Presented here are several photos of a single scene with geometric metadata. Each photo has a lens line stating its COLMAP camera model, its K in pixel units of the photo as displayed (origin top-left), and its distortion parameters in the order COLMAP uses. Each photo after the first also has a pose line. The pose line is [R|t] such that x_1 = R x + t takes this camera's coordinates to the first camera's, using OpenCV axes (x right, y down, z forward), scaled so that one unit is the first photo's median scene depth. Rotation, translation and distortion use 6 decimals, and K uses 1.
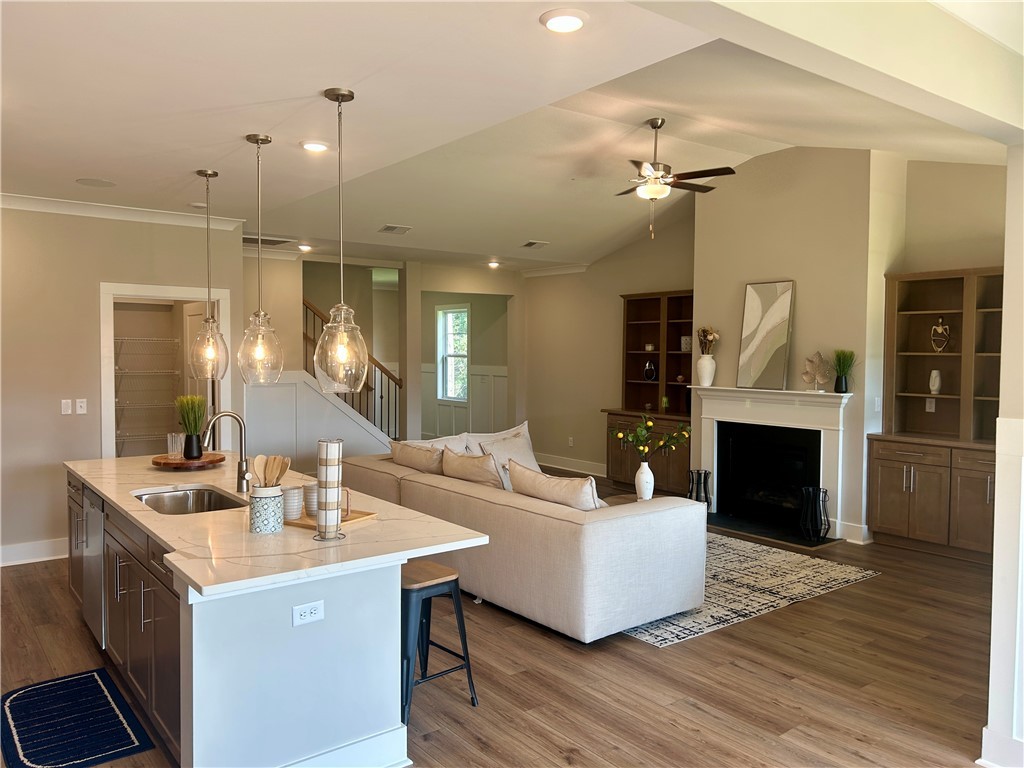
lens RADIAL K [[772.2, 0, 496.3], [0, 772.2, 387.2], [0, 0, 1]] dist [0.049477, -0.046857]
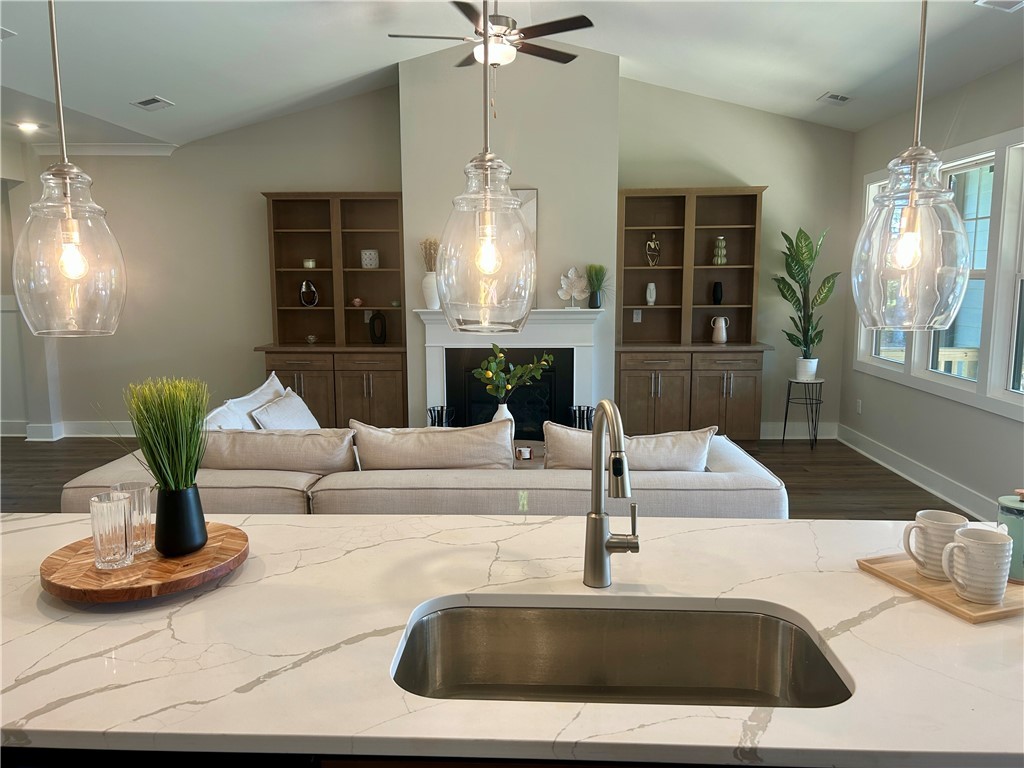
lens RADIAL K [[772.2, 0, 510.0], [0, 772.2, 390.9], [0, 0, 1]] dist [0.049477, -0.046857]
pose [[0.632223, -0.127104, 0.764289, -0.362512], [0.046857, 0.990919, 0.126032, -0.016157], [-0.773368, -0.043868, 0.632438, 0.420133]]
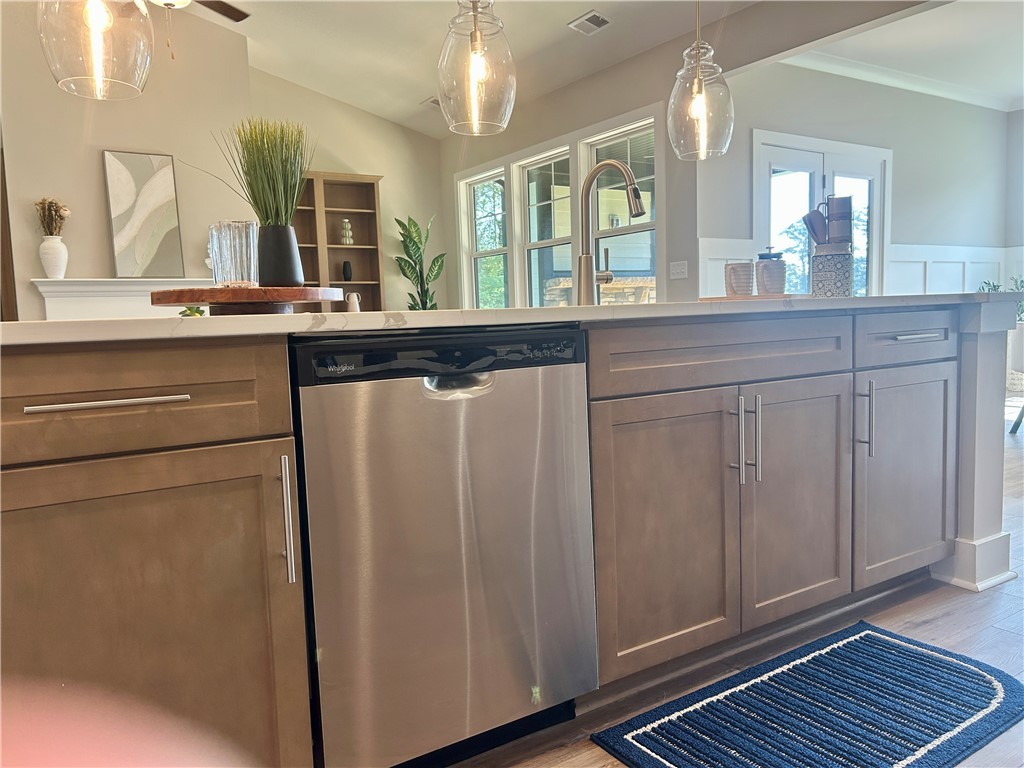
lens RADIAL K [[772.2, 0, 506.3], [0, 772.2, 384.2], [0, 0, 1]] dist [0.049477, -0.046857]
pose [[0.059669, -0.095959, 0.993595, -0.493583], [0.083586, 0.992353, 0.090820, 0.071855], [-0.994713, 0.077631, 0.067233, 0.563579]]
